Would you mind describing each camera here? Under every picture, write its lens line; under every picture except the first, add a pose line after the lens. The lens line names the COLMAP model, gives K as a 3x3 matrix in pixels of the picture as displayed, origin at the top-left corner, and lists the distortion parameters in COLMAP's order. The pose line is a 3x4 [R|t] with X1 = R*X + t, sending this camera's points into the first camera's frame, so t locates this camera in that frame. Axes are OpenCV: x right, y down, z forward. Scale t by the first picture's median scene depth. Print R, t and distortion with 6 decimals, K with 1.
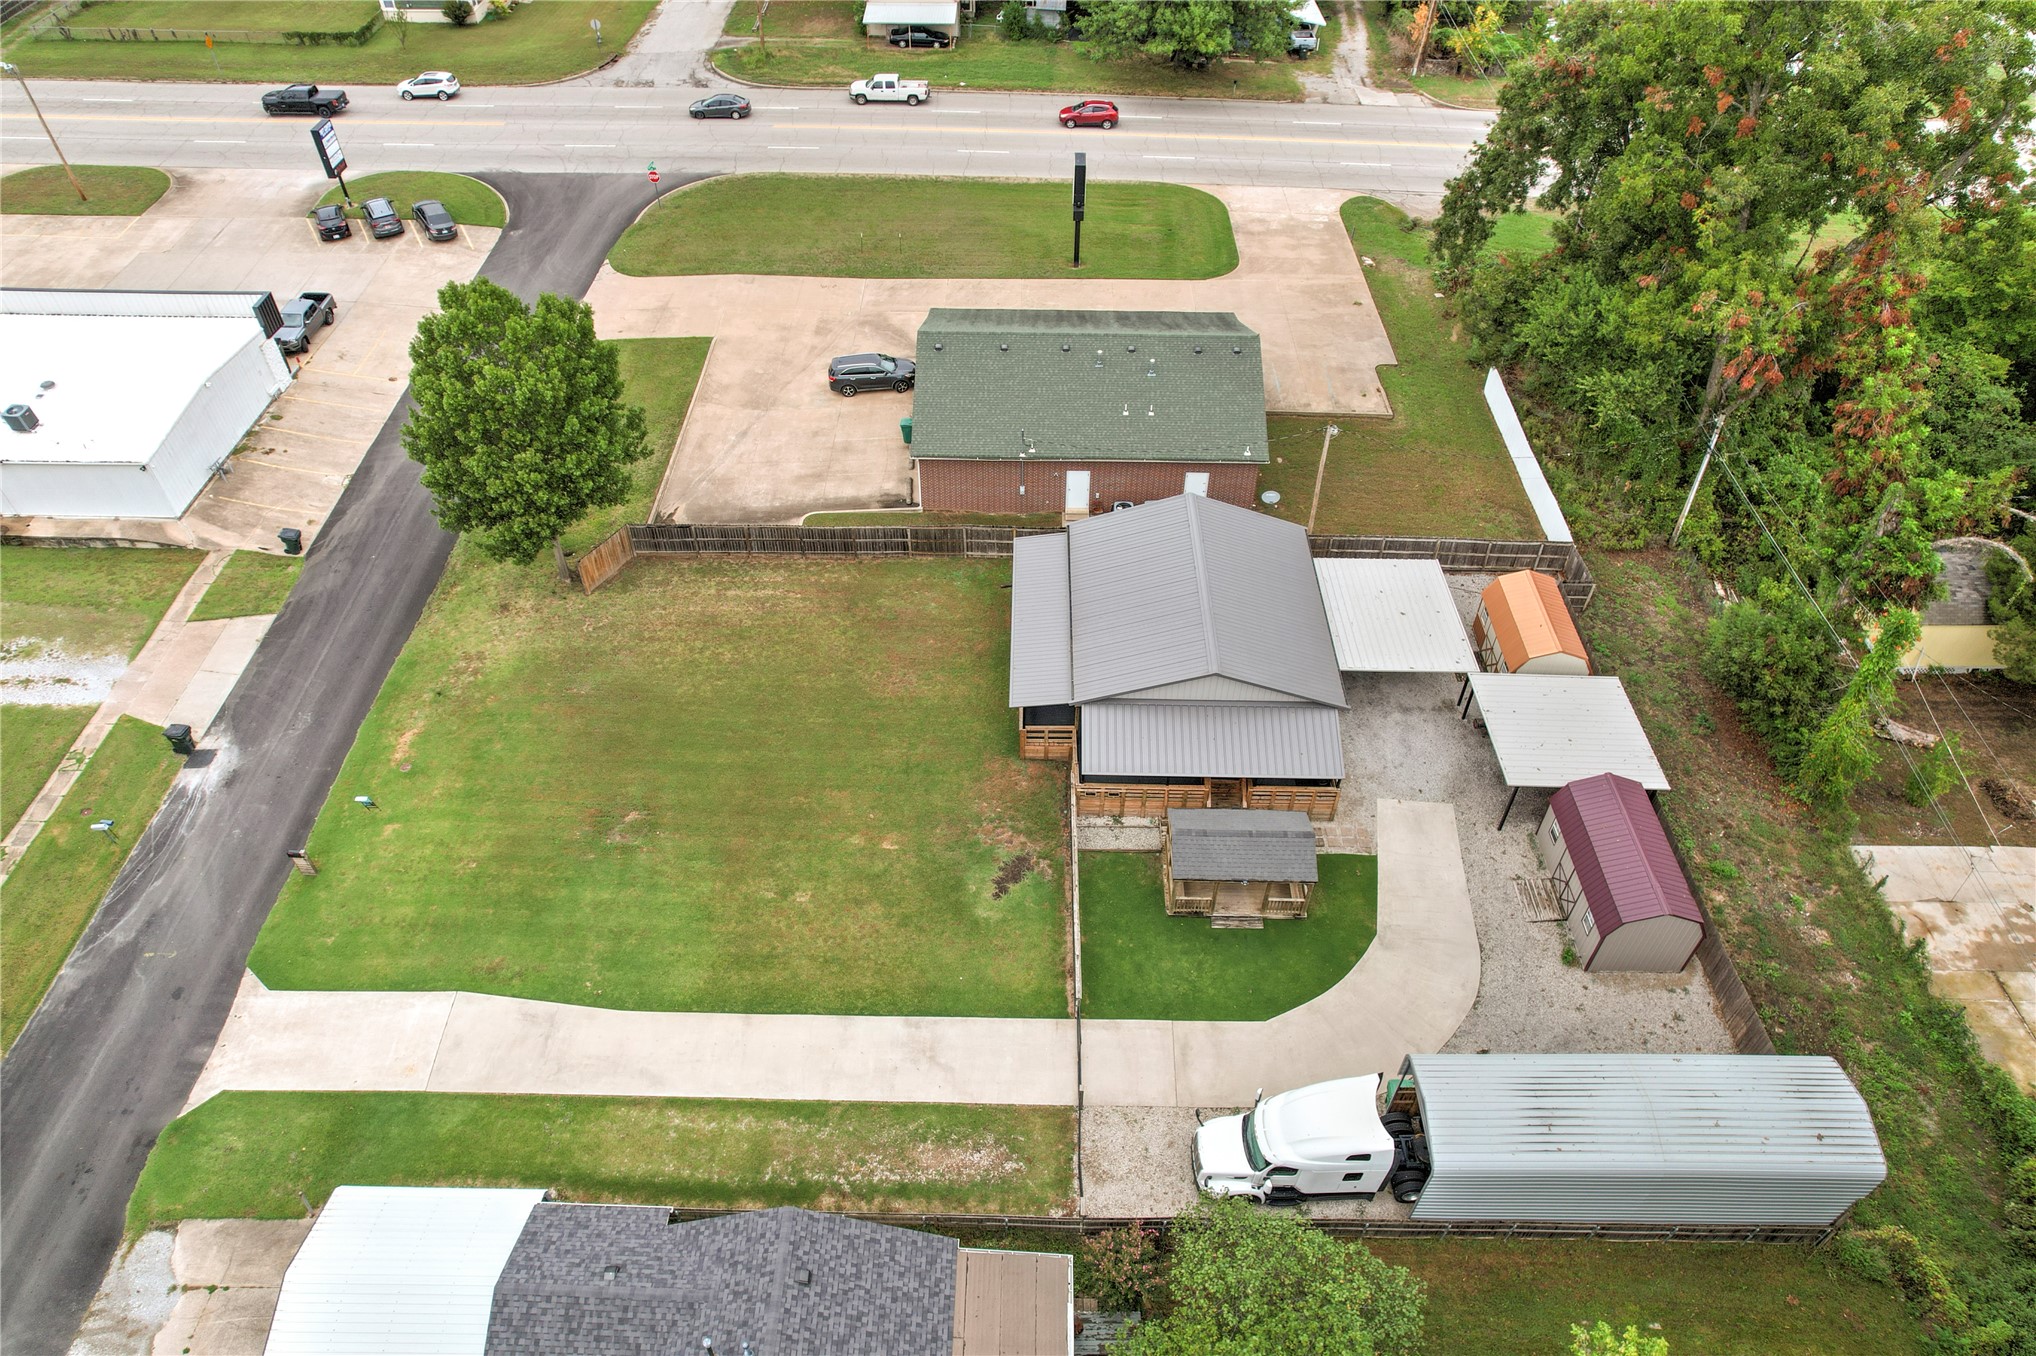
lens RADIAL K [[1303.3, 0, 1021.3], [0, 1303.3, 680.4], [0, 0, 1]] dist [-0.073775, 0.062266]
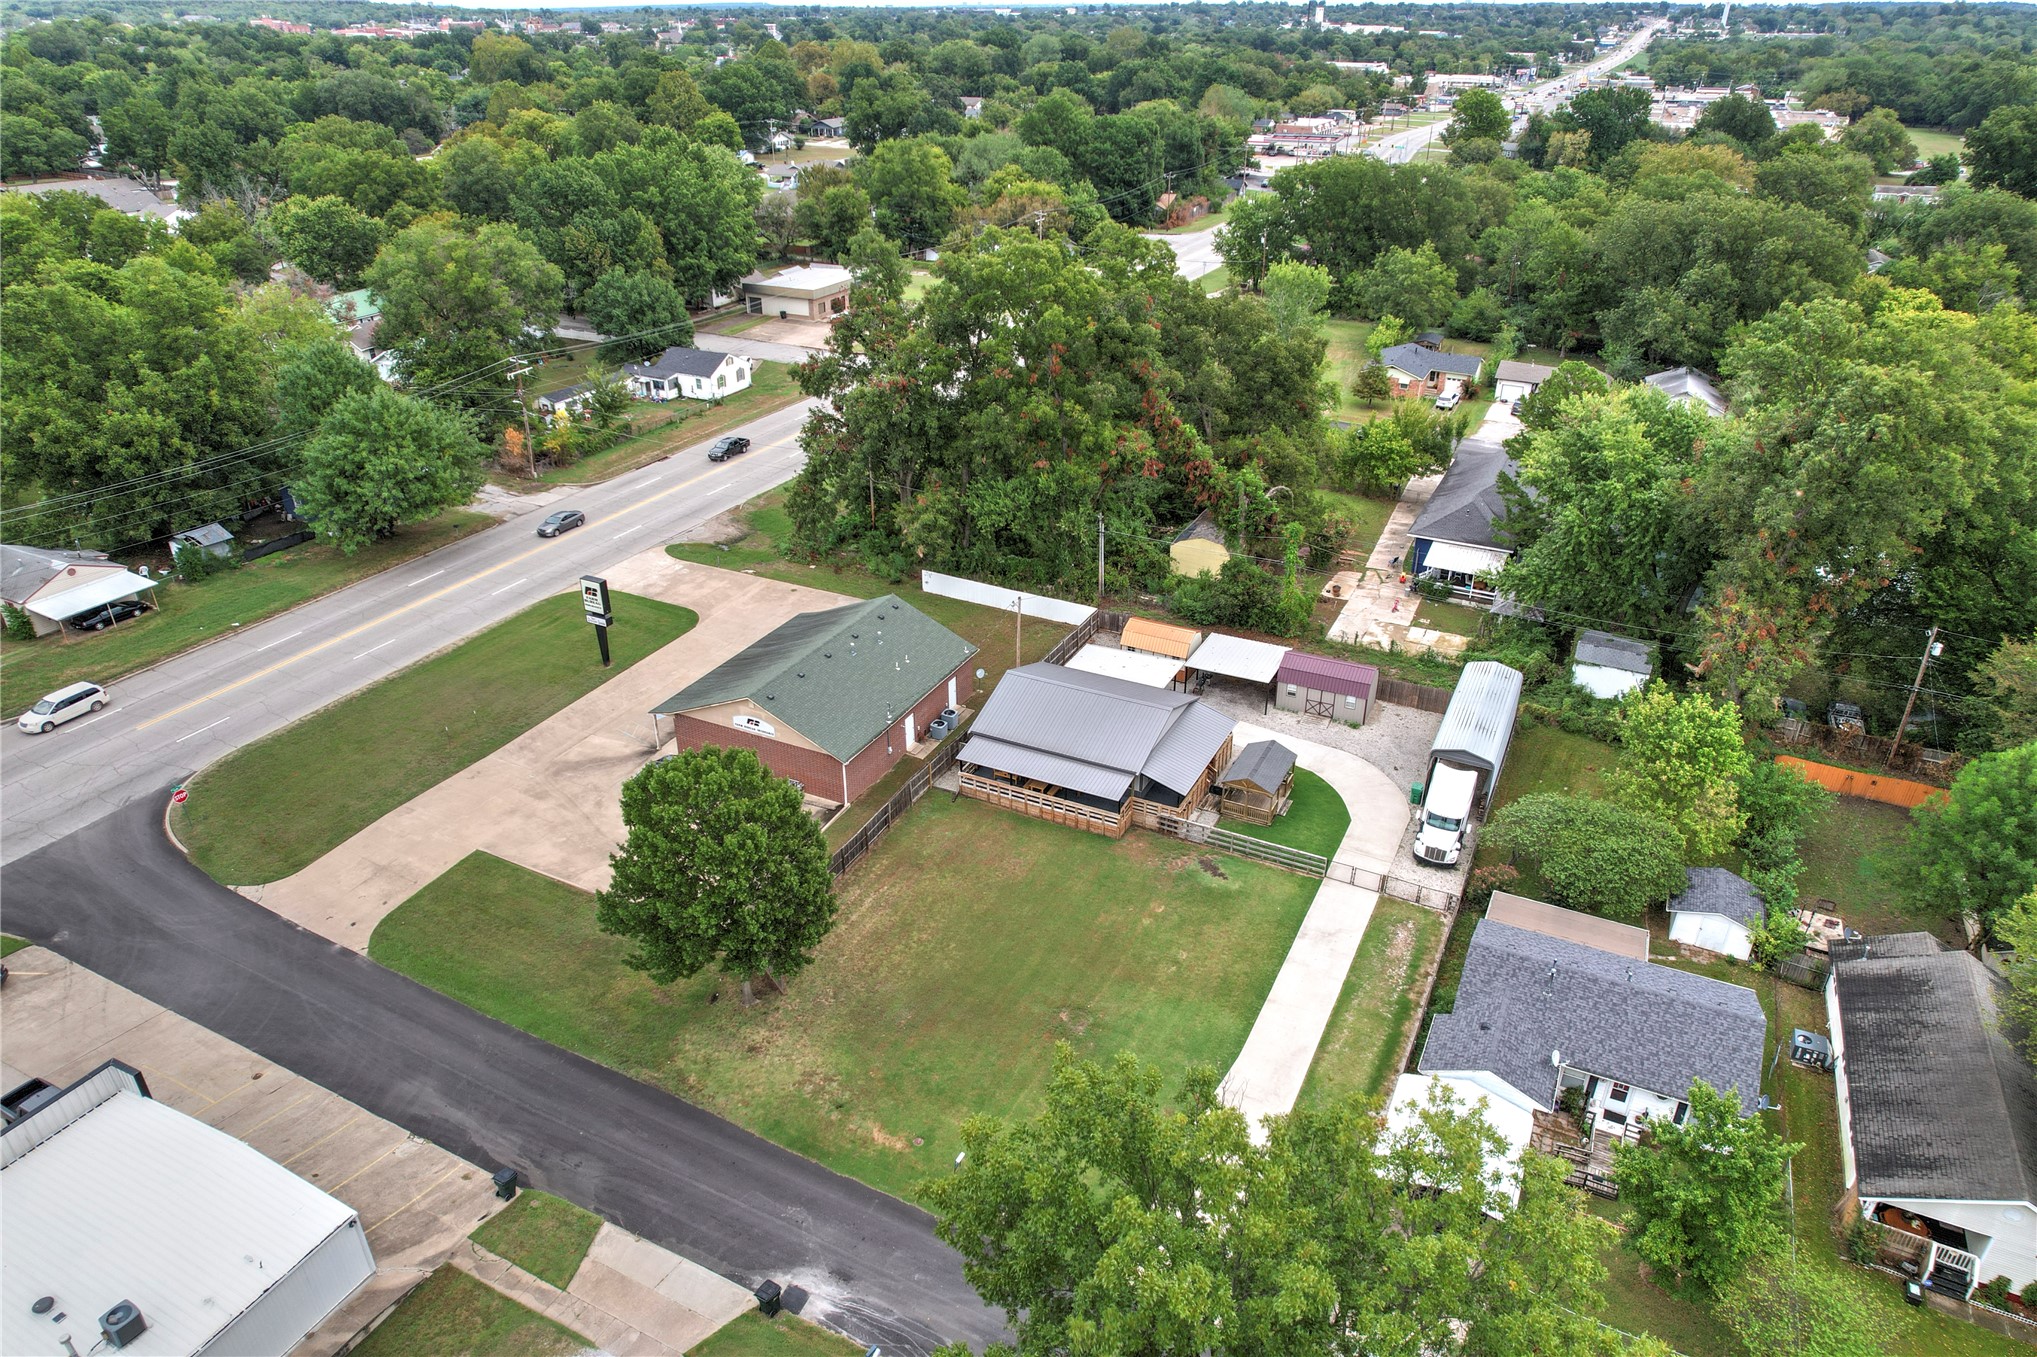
lens RADIAL K [[1303.9, 0, 1021.8], [0, 1303.9, 680.9], [0, 0, 1]] dist [-0.073775, 0.062266]
pose [[0.428657, -0.426024, 0.796716, -1.084501], [0.630111, 0.772942, 0.074293, -0.243240], [-0.647466, 0.470174, 0.599770, 0.112728]]
